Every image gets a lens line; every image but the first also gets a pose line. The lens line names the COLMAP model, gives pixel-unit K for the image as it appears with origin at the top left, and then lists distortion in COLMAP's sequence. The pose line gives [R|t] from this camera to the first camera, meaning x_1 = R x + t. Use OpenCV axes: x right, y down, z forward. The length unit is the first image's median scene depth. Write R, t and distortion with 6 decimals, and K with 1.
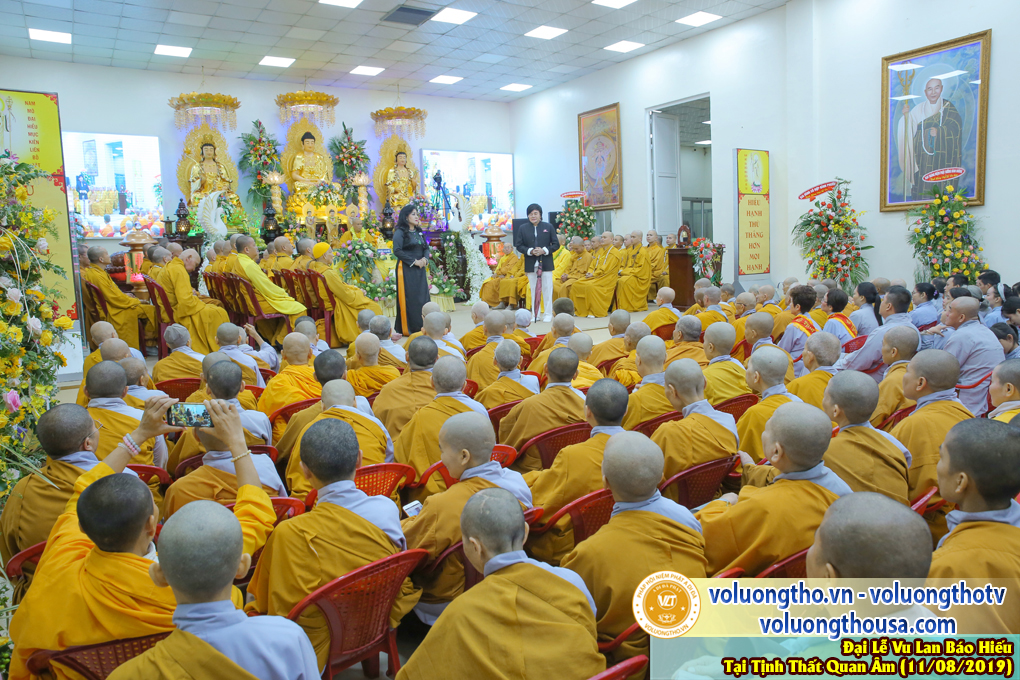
lens RADIAL K [[746.3, 0, 509.0], [0, 746.3, 340.3], [0, 0, 1]] dist [-0.010073, -0.000856]
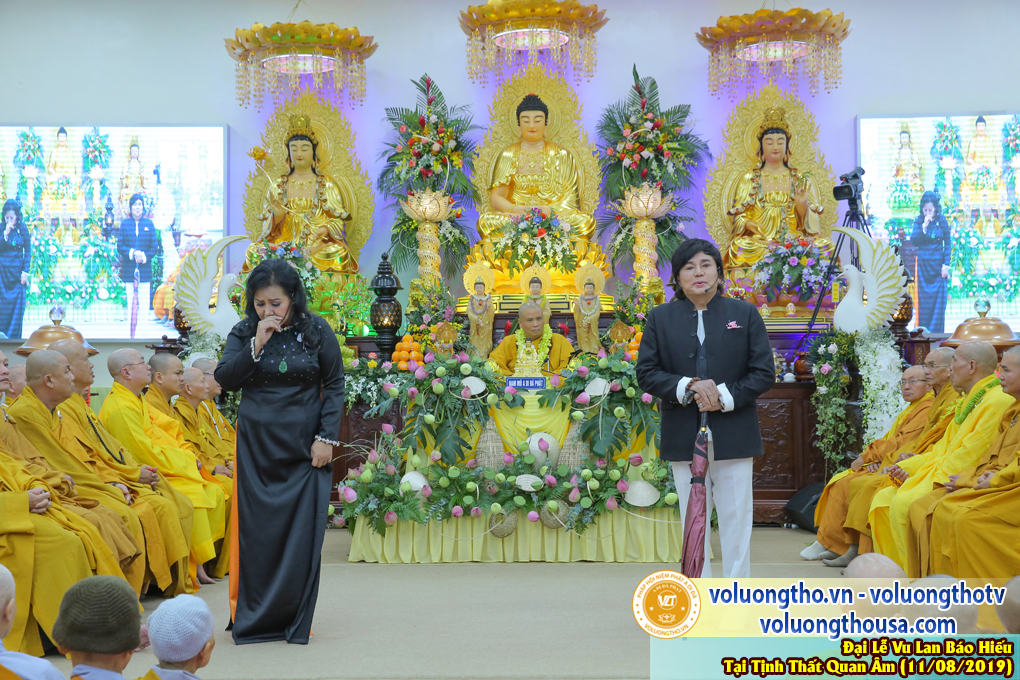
lens RADIAL K [[1613.8, 0, 510.9], [0, 1613.8, 342.1], [0, 0, 1]] dist [0.129493, 0.000000]
pose [[0.807759, 0.008415, -0.589452, 0.259069], [-0.093737, 0.989010, -0.114333, -0.039279], [0.582012, 0.147607, 0.799671, 0.296451]]
